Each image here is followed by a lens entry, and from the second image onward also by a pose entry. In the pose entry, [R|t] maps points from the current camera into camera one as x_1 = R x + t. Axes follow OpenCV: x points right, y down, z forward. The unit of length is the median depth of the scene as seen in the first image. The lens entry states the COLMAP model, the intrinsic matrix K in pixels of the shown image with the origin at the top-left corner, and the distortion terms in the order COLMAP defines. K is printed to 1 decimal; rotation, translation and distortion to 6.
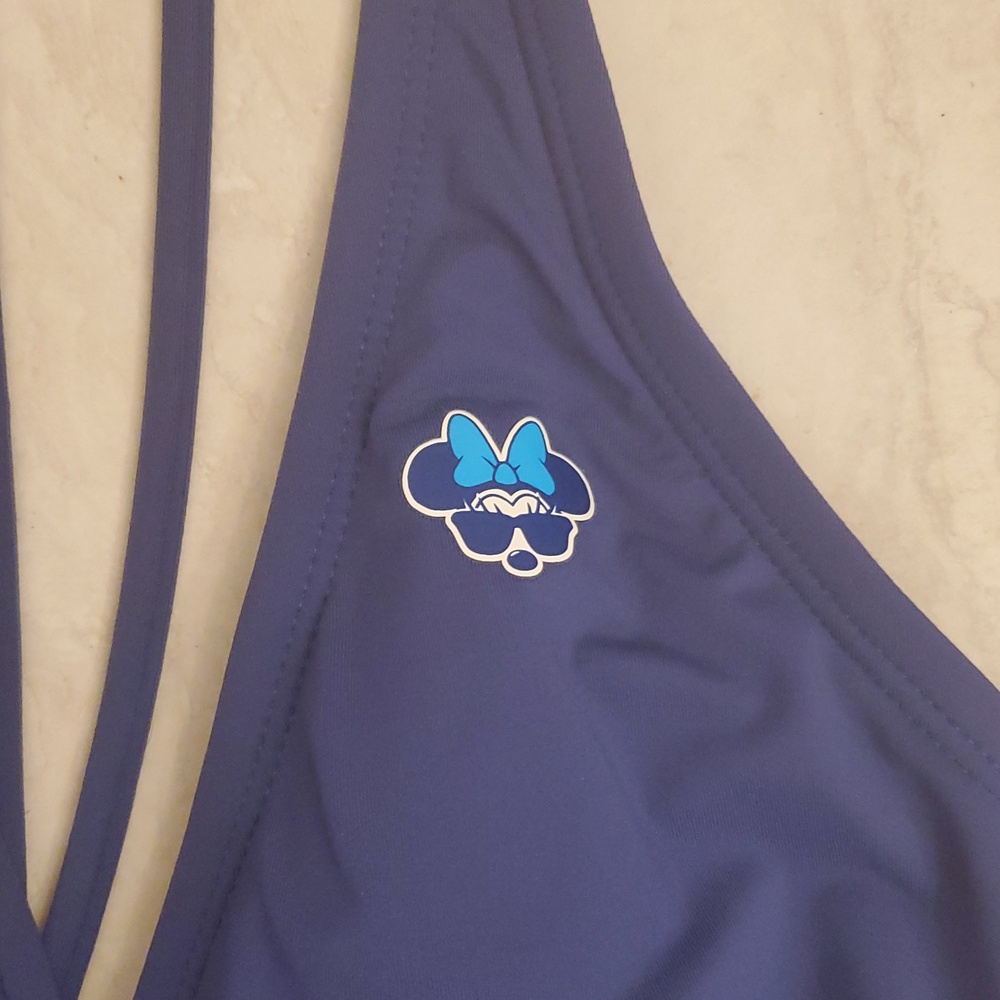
lens RADIAL K [[1530.9, 0, 501.0], [0, 1530.9, 497.4], [0, 0, 1]] dist [0.253967, -0.927587]
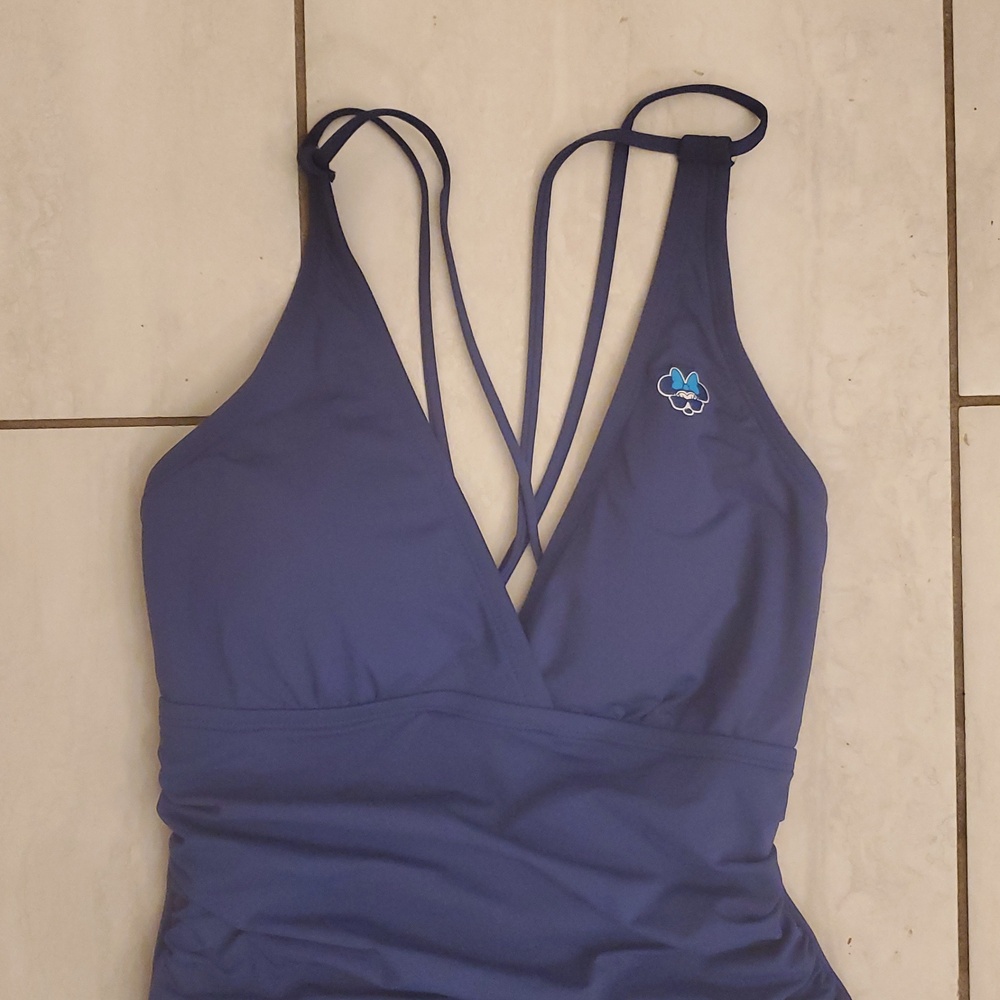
lens RADIAL K [[1530.9, 0, 501.0], [0, 1530.9, 497.4], [0, 0, 1]] dist [0.253967, -0.927587]
pose [[0.990081, 0.135621, -0.036709, -0.261173], [-0.133521, 0.989539, 0.054633, 0.102313], [0.043734, -0.049190, 0.997831, -2.648446]]
